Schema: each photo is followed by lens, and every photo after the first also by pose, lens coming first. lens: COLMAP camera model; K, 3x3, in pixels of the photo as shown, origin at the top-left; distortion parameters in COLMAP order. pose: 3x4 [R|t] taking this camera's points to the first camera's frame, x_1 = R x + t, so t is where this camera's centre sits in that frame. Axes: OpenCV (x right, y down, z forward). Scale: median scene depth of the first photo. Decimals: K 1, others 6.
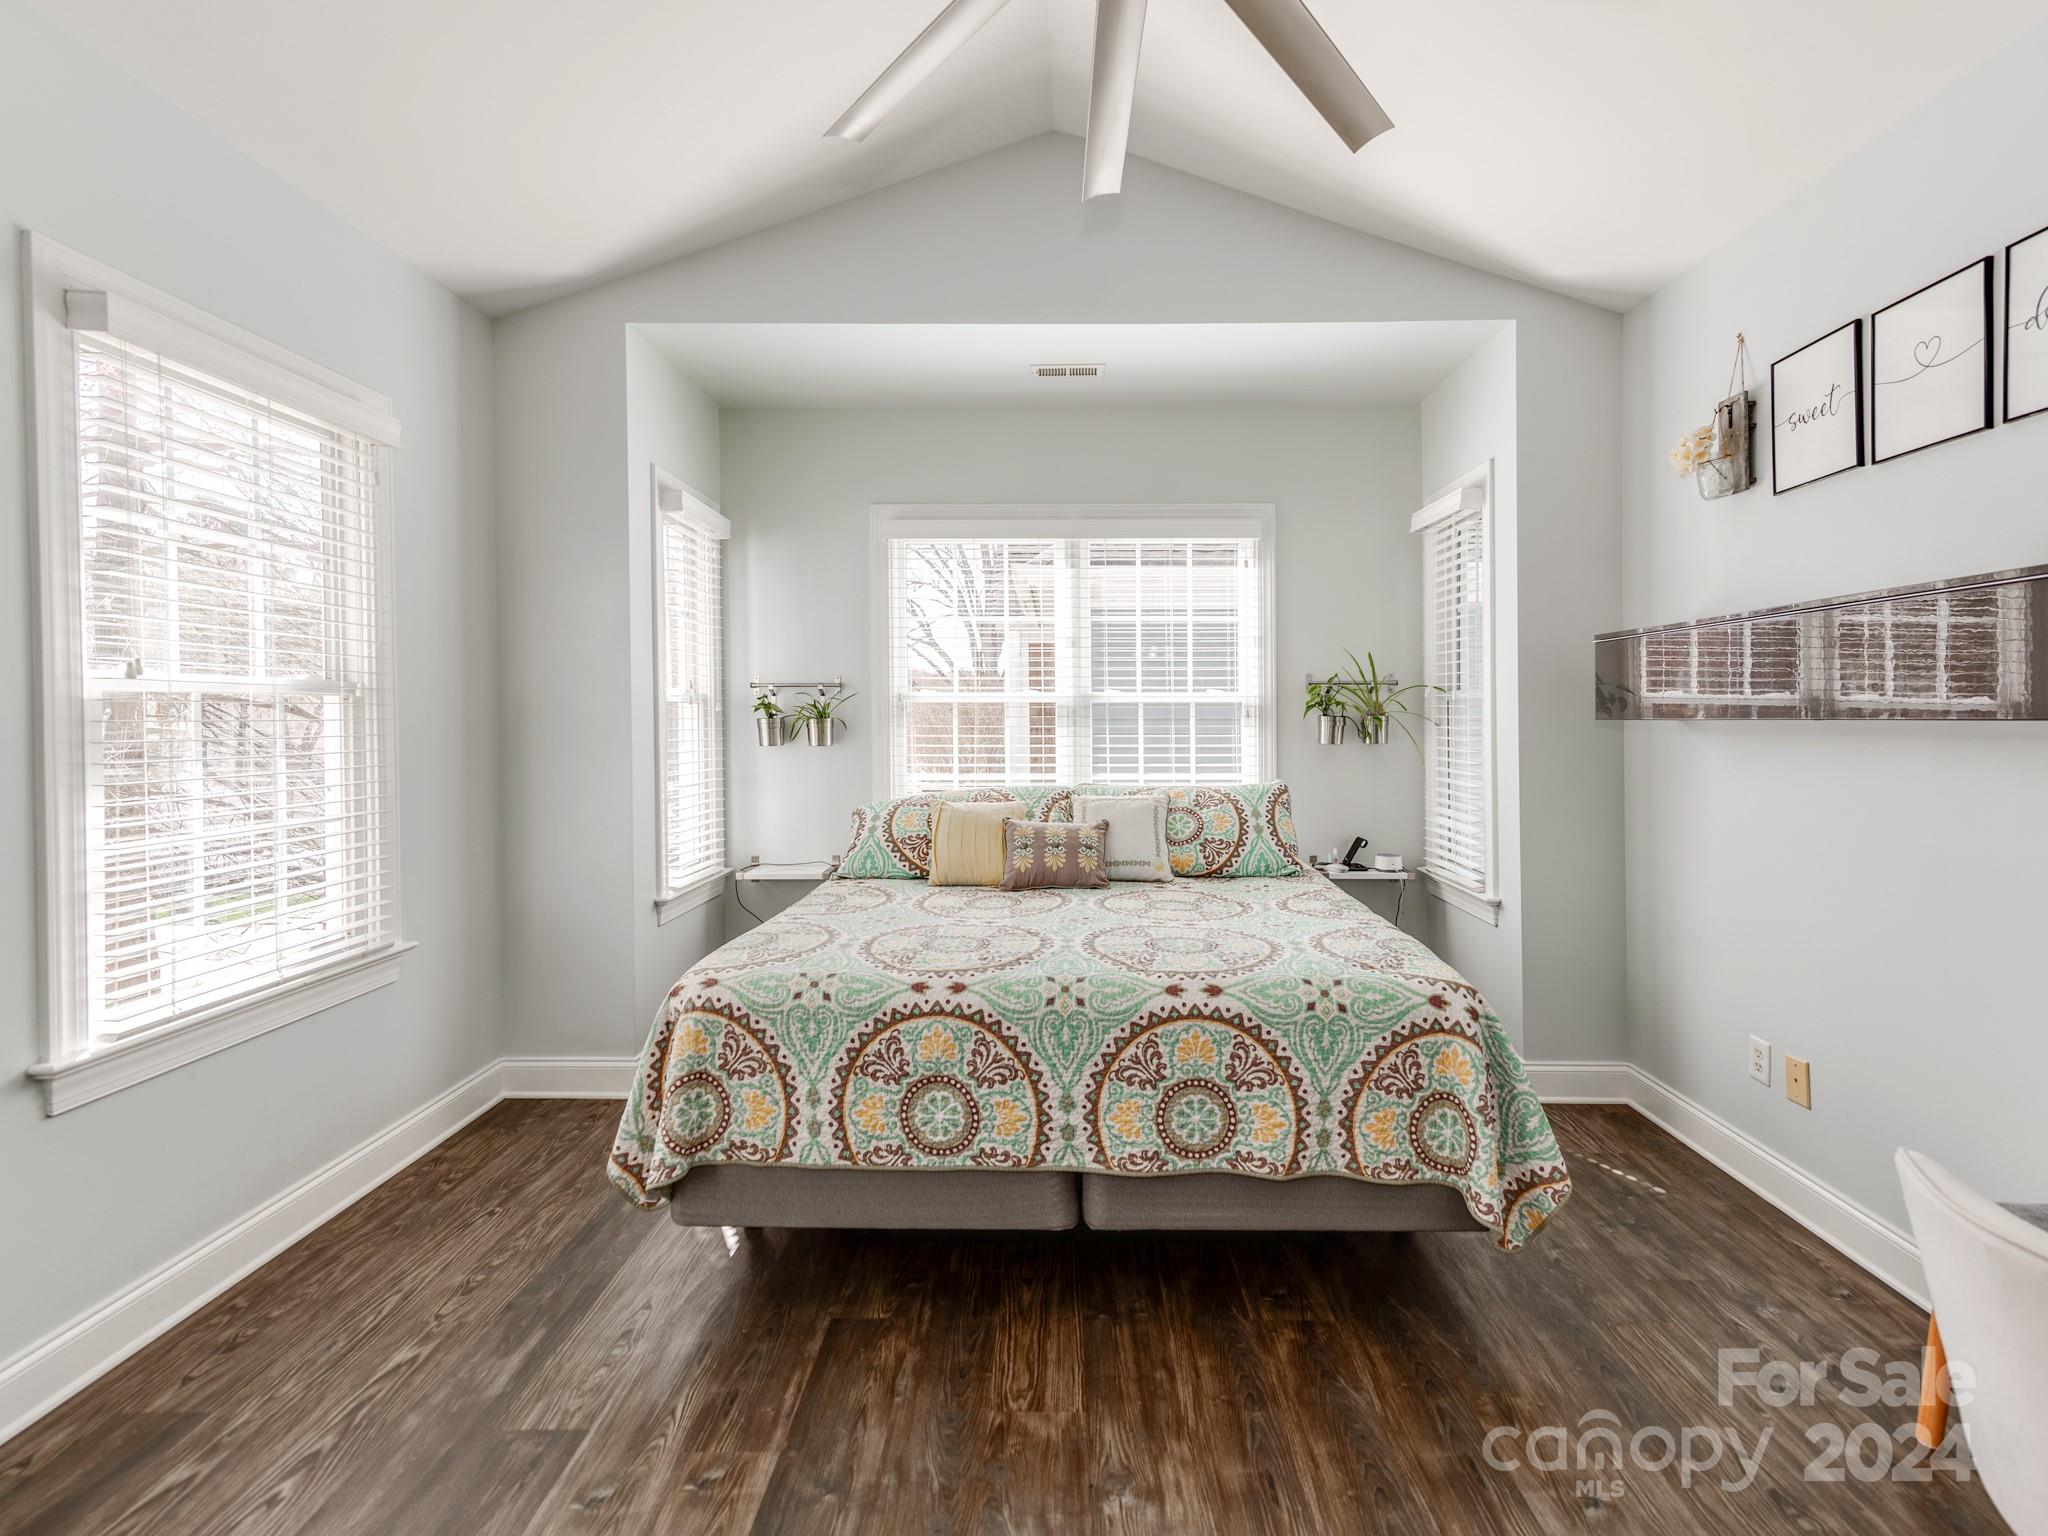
lens RADIAL K [[943.6, 0, 996.8], [0, 943.6, 723.0], [0, 0, 1]] dist [0.032322, -0.011710]
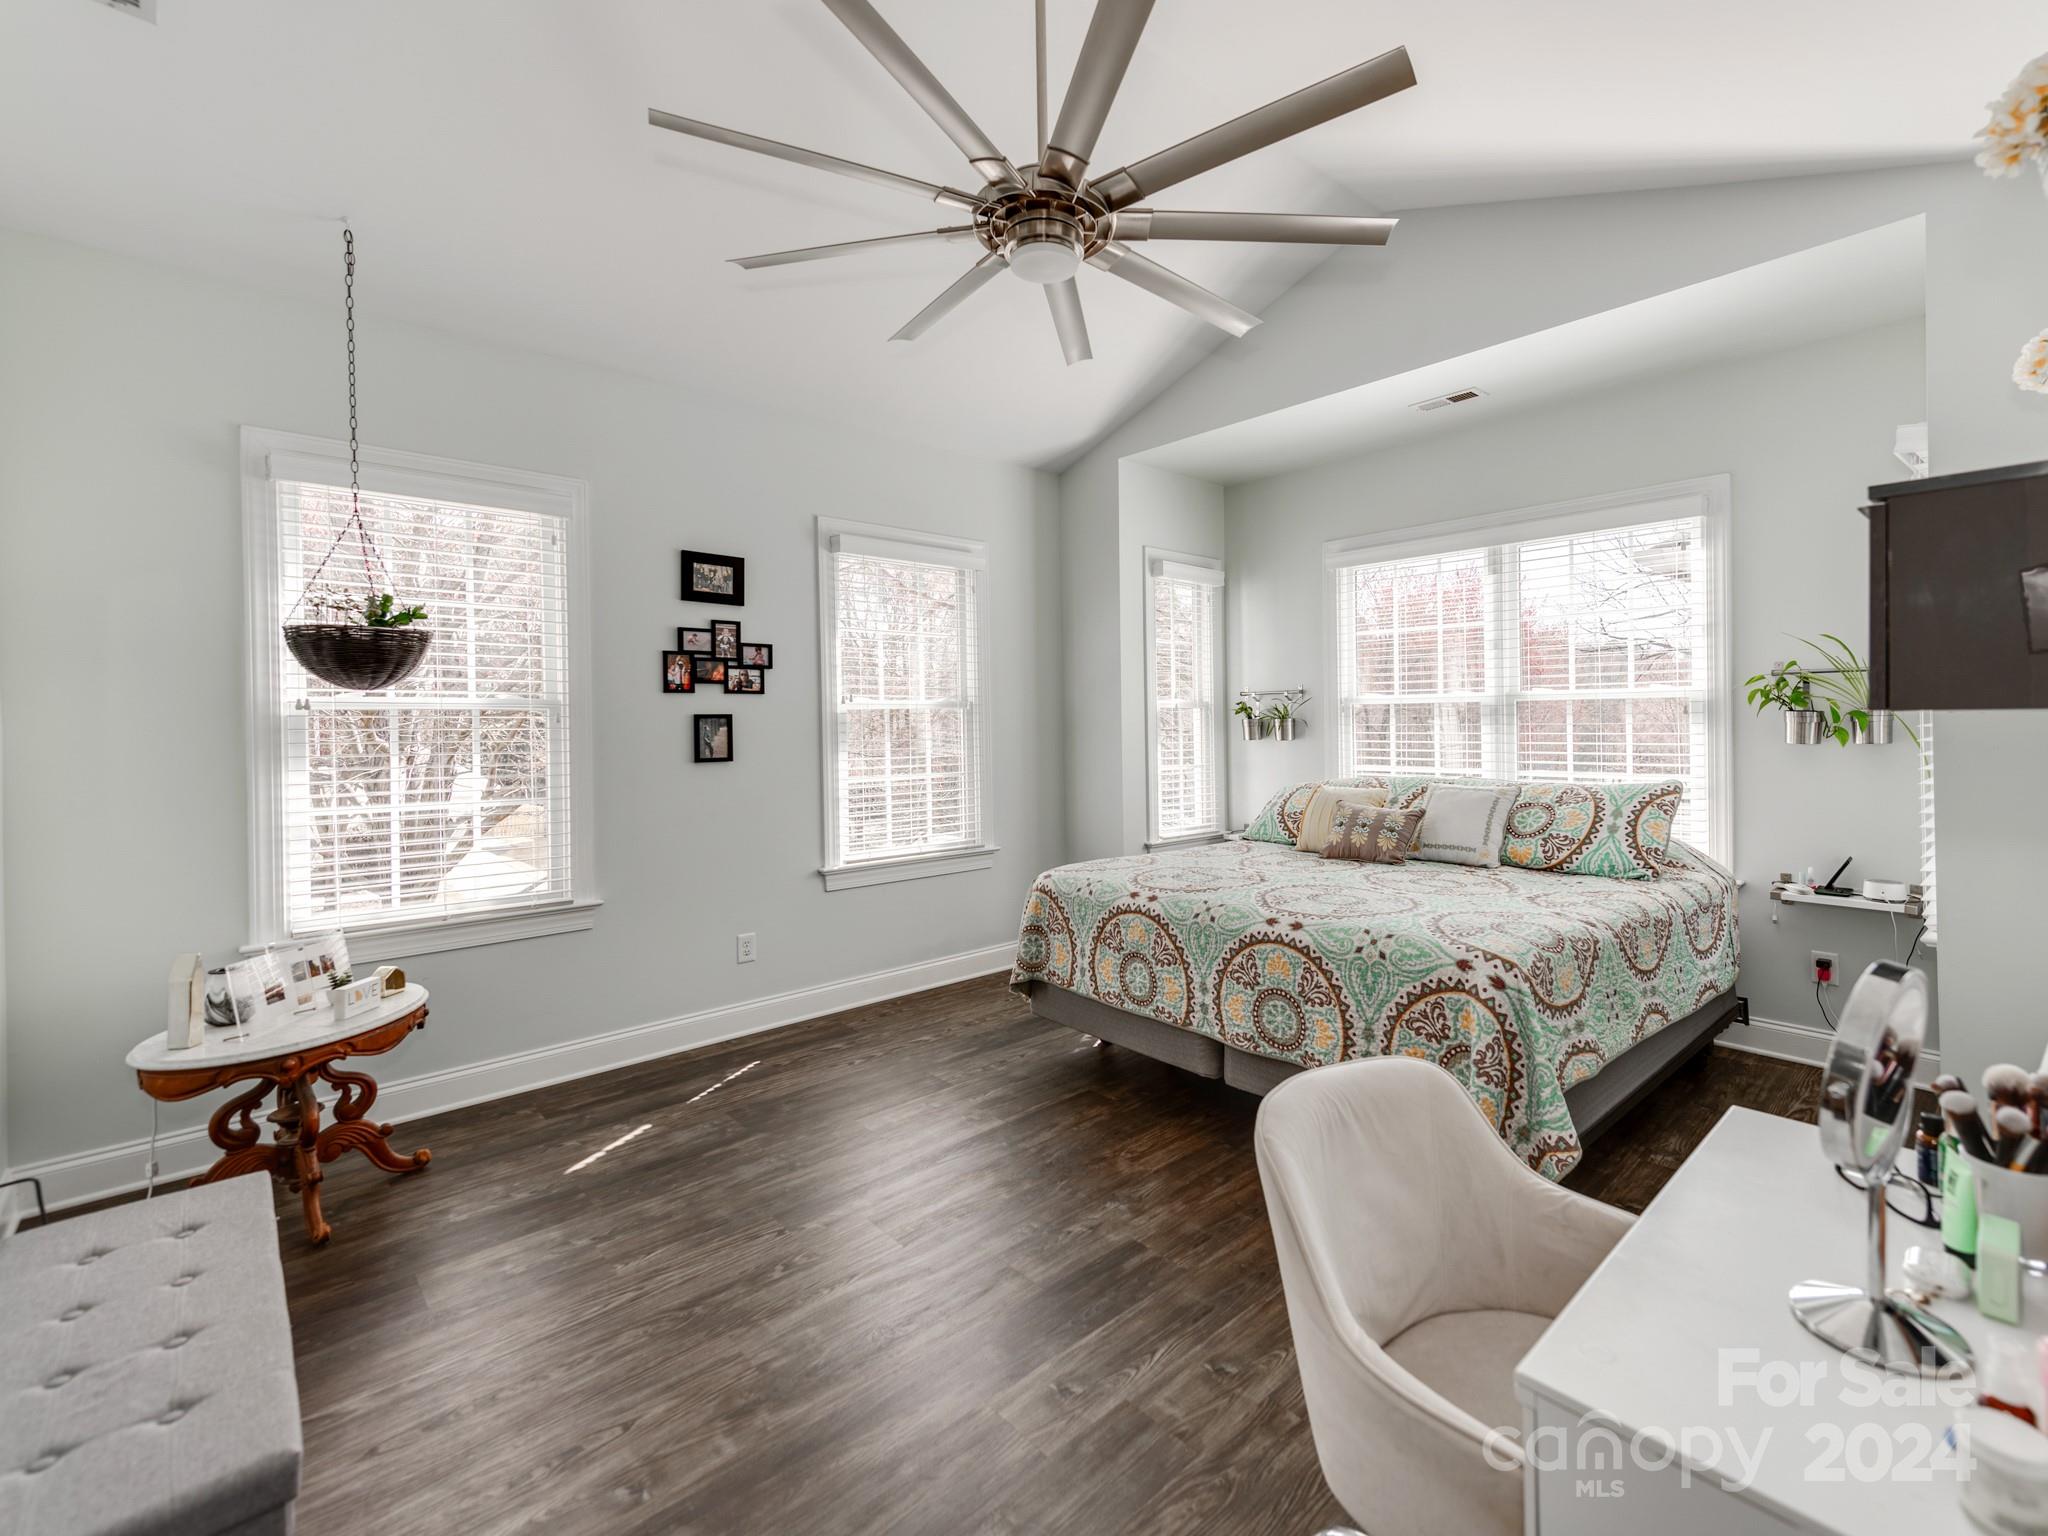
lens RADIAL K [[909.1, 0, 1068.0], [0, 909.1, 727.9], [0, 0, 1]] dist [0.013823, -0.000516]
pose [[0.687213, -0.000245, -0.726456, 0.925452], [0.002867, 0.999993, 0.002375, 0.007098], [0.726450, -0.003715, 0.687209, -0.083920]]
